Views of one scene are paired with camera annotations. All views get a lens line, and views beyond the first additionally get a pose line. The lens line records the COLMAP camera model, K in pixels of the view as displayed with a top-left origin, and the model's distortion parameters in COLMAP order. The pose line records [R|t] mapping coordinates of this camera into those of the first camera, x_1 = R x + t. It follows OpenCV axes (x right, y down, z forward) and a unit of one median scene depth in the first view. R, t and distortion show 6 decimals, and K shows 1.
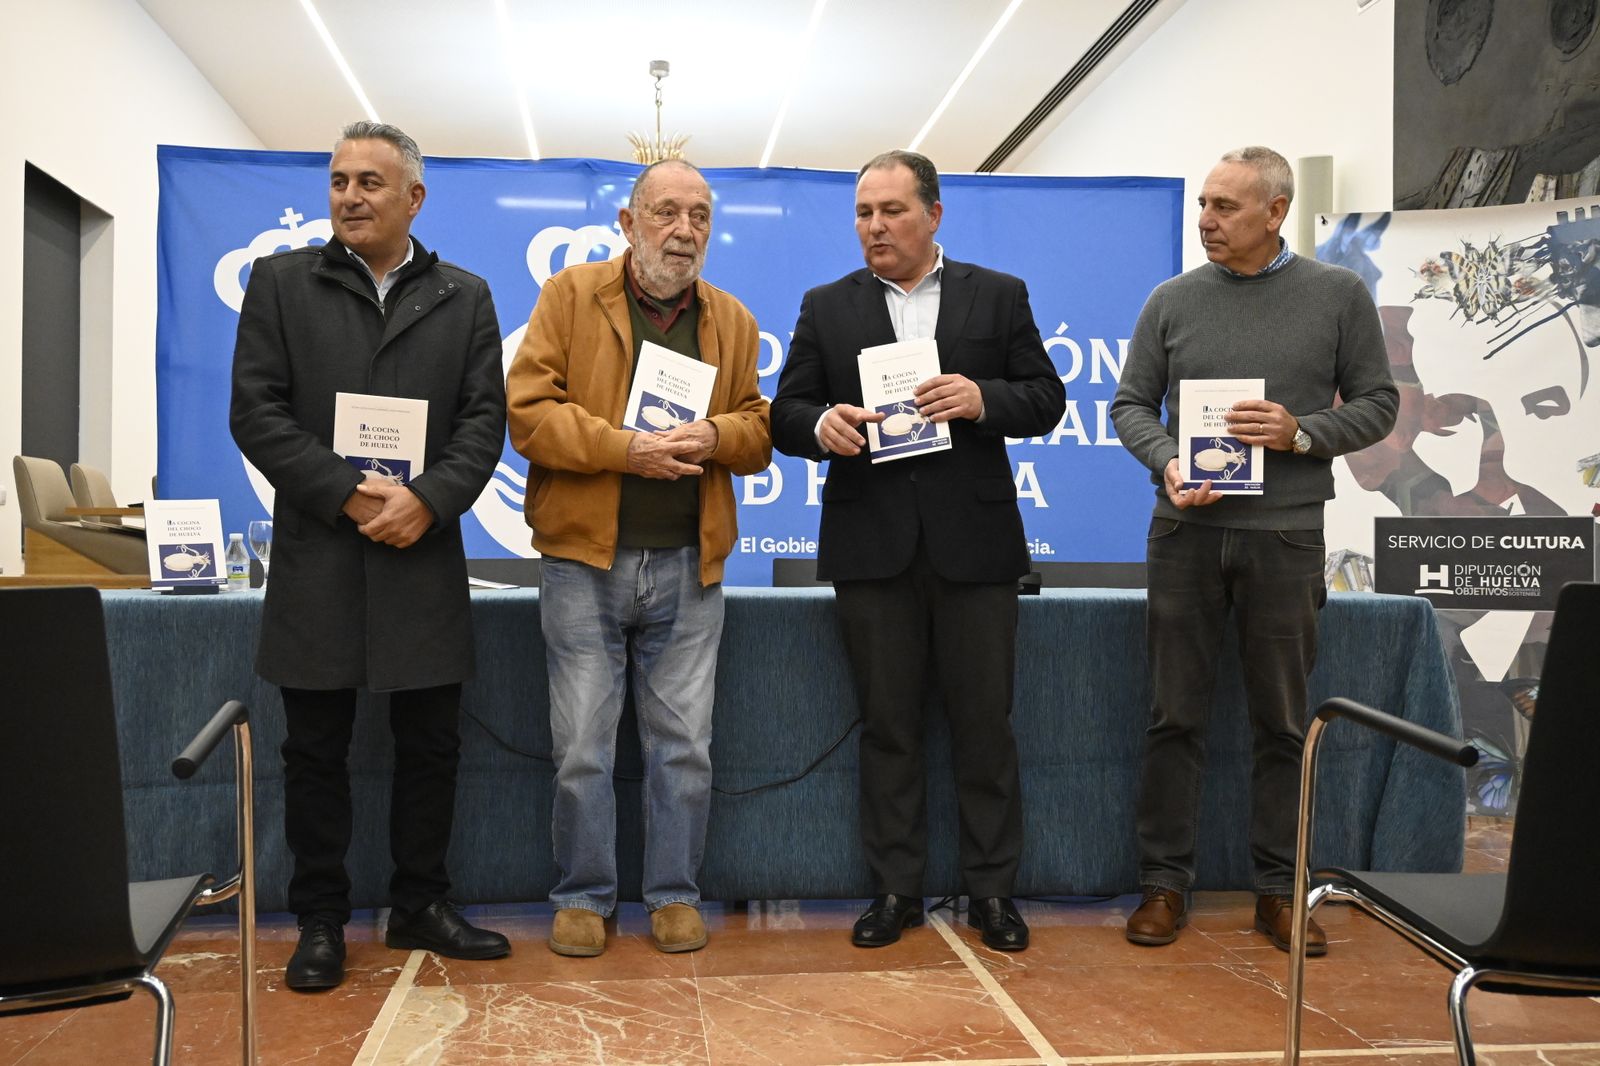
lens RADIAL K [[1563.6, 0, 802.3], [0, 1563.6, 532.8], [0, 0, 1]] dist [0.013228, -0.018130]
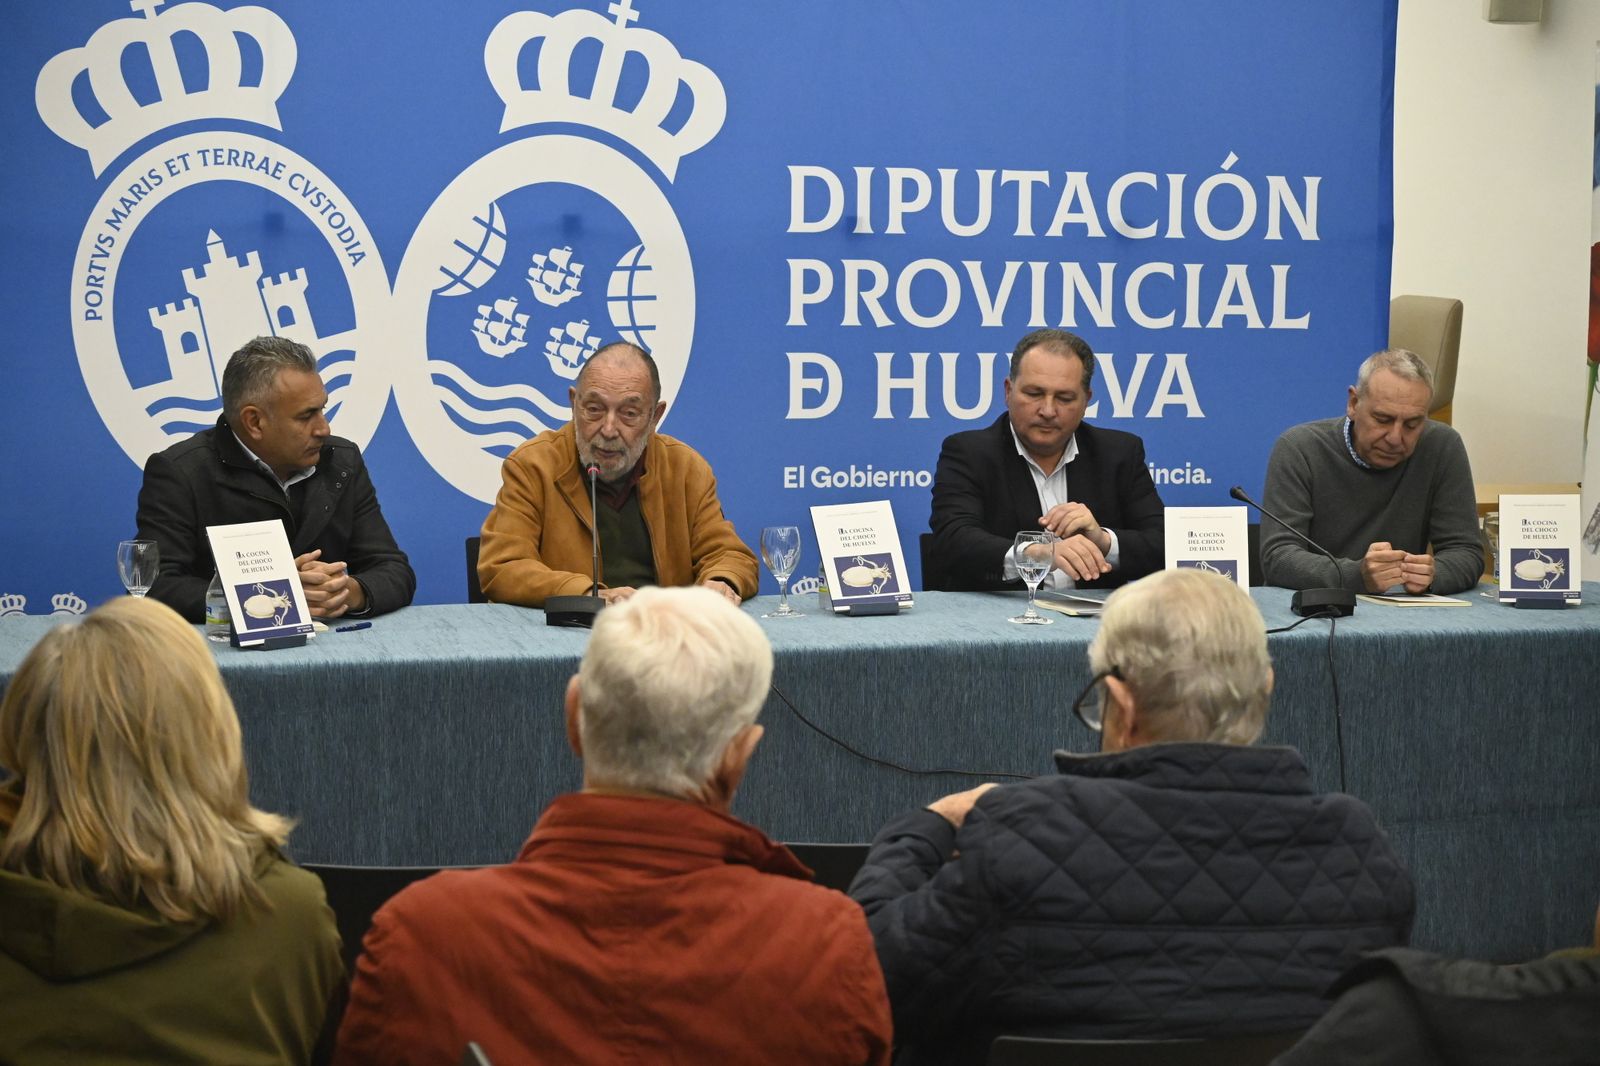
lens RADIAL K [[3403.0, 0, 766.7], [0, 3403.0, 539.7], [0, 0, 1]] dist [0.005616, -0.027990]
pose [[0.983432, -0.008245, 0.181088, -0.357139], [-0.014199, 0.992392, 0.122298, -0.166315], [-0.180718, -0.122843, 0.975833, -0.528241]]
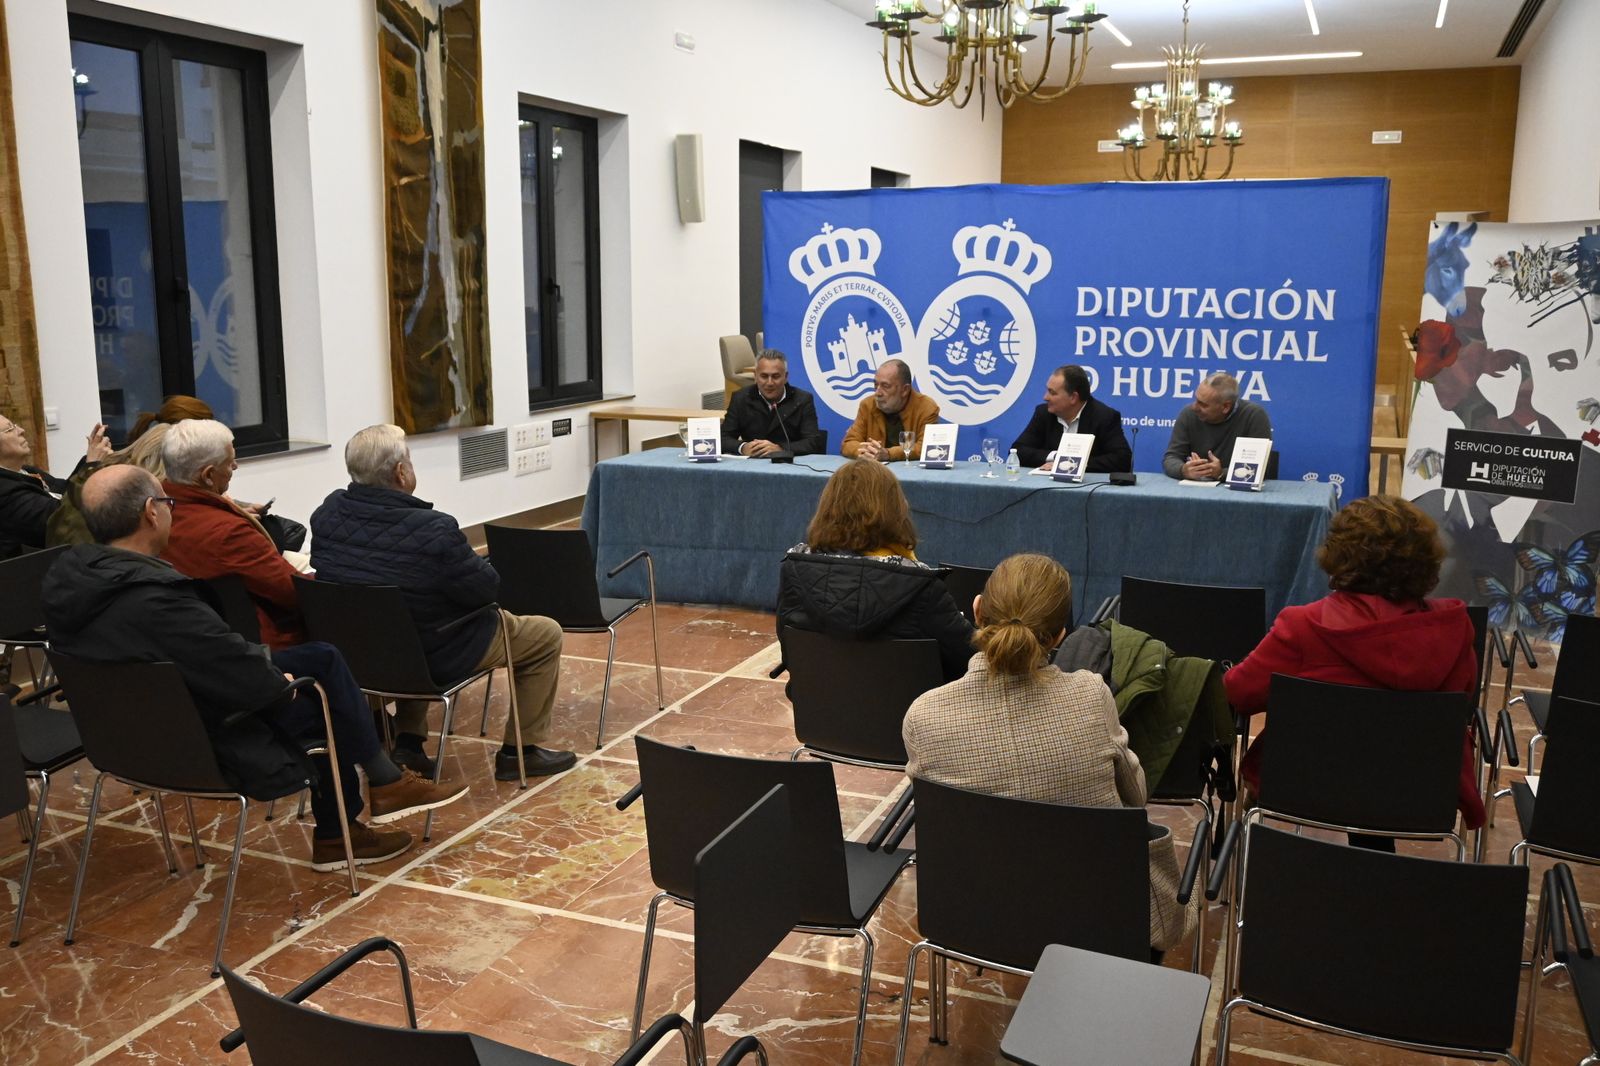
lens RADIAL K [[1401.4, 0, 802.6], [0, 1401.4, 532.8], [0, 0, 1]] dist [-0.003498, 0.003127]
pose [[0.877716, 0.084357, -0.471697, 0.472935], [0.006564, 0.982173, 0.187863, -0.172417], [0.479136, -0.167986, 0.861516, -0.496428]]
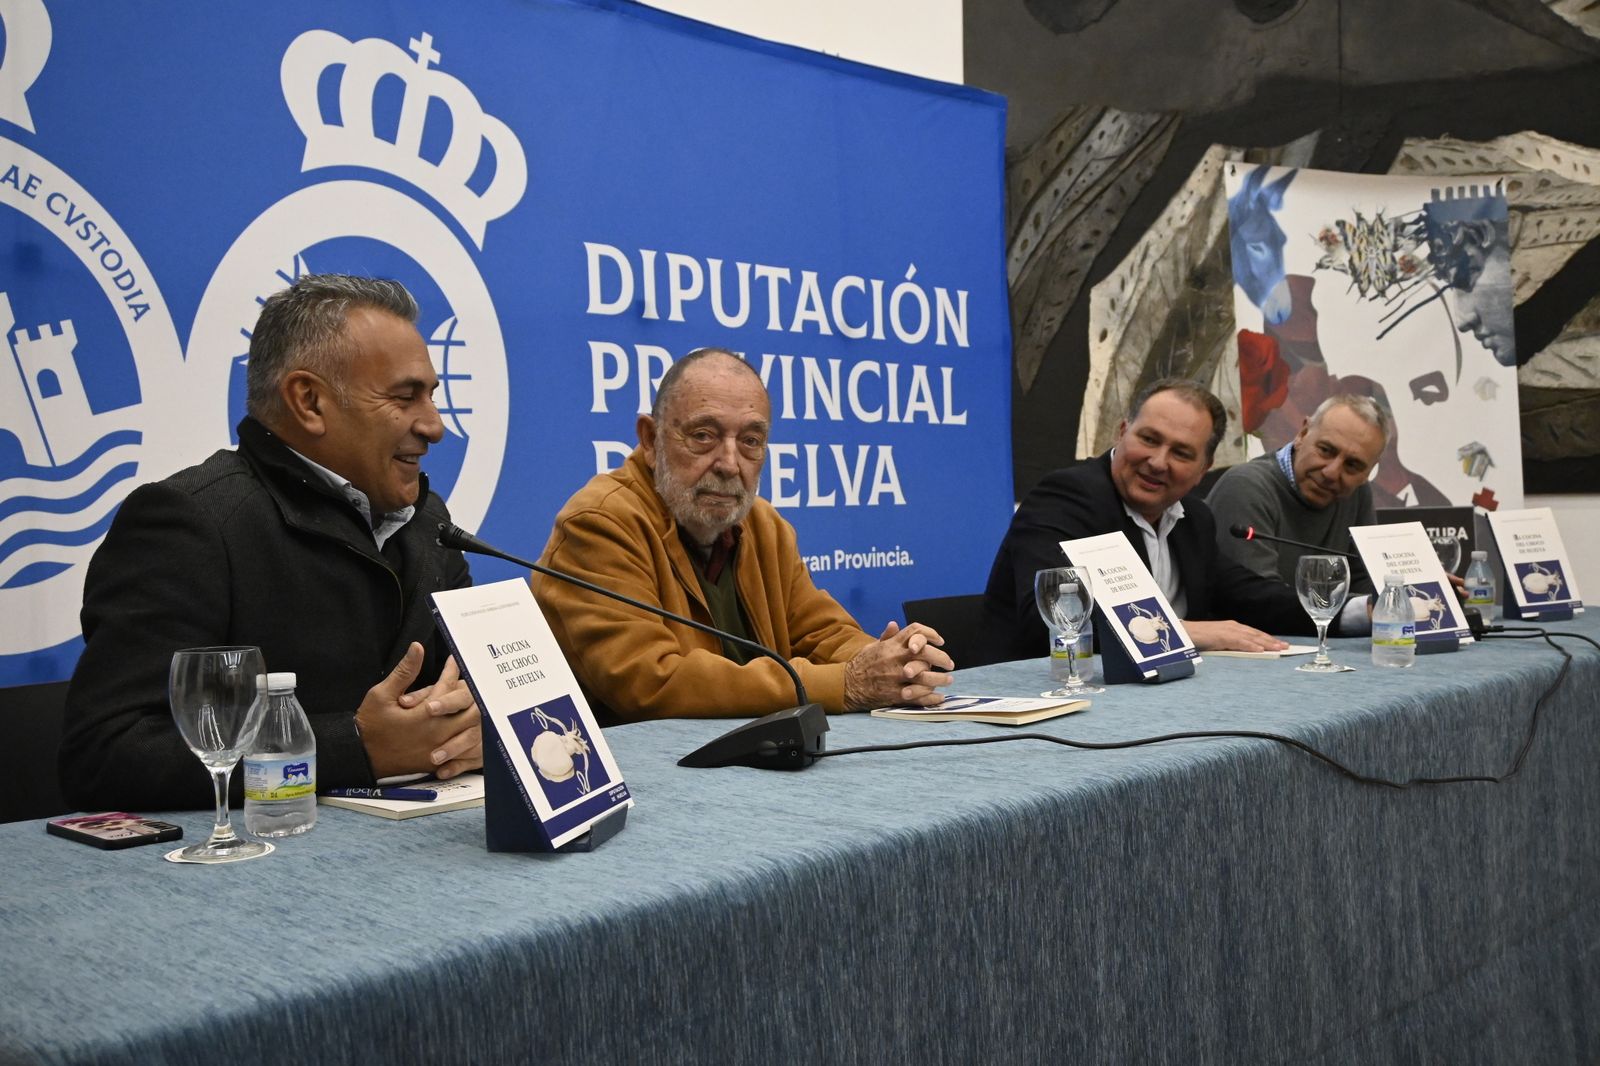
lens RADIAL K [[1643.8, 0, 802.2], [0, 1643.8, 534.6], [0, 0, 1]] dist [0.004336, -0.010489]
pose [[0.754341, -0.035498, 0.655522, -0.468298], [0.018250, 0.999285, 0.033113, -0.033147], [-0.656229, -0.013015, 0.754450, 0.482483]]
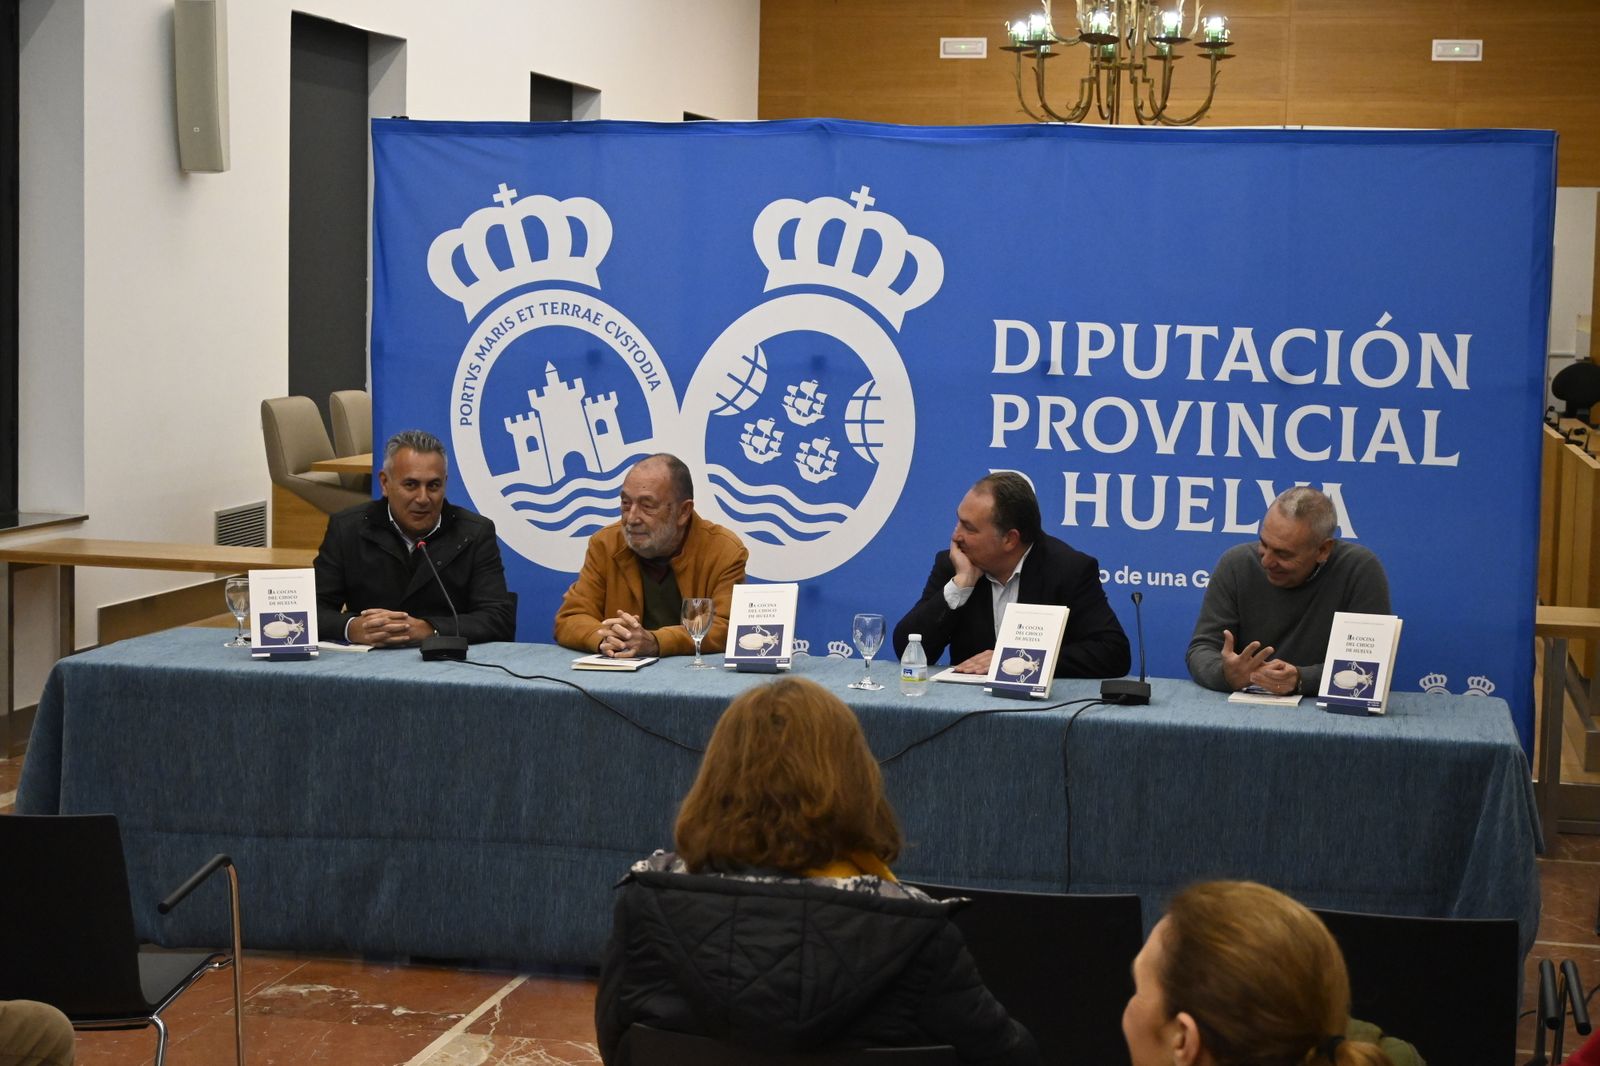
lens RADIAL K [[2731.0, 0, 800.9], [0, 2731.0, 527.6], [0, 0, 1]] dist [0.029647, 0.005257]
pose [[0.947890, 0.047049, -0.315105, 0.378470], [-0.016476, 0.994951, 0.098998, -0.181393], [0.318171, -0.088647, 0.943880, -0.508764]]
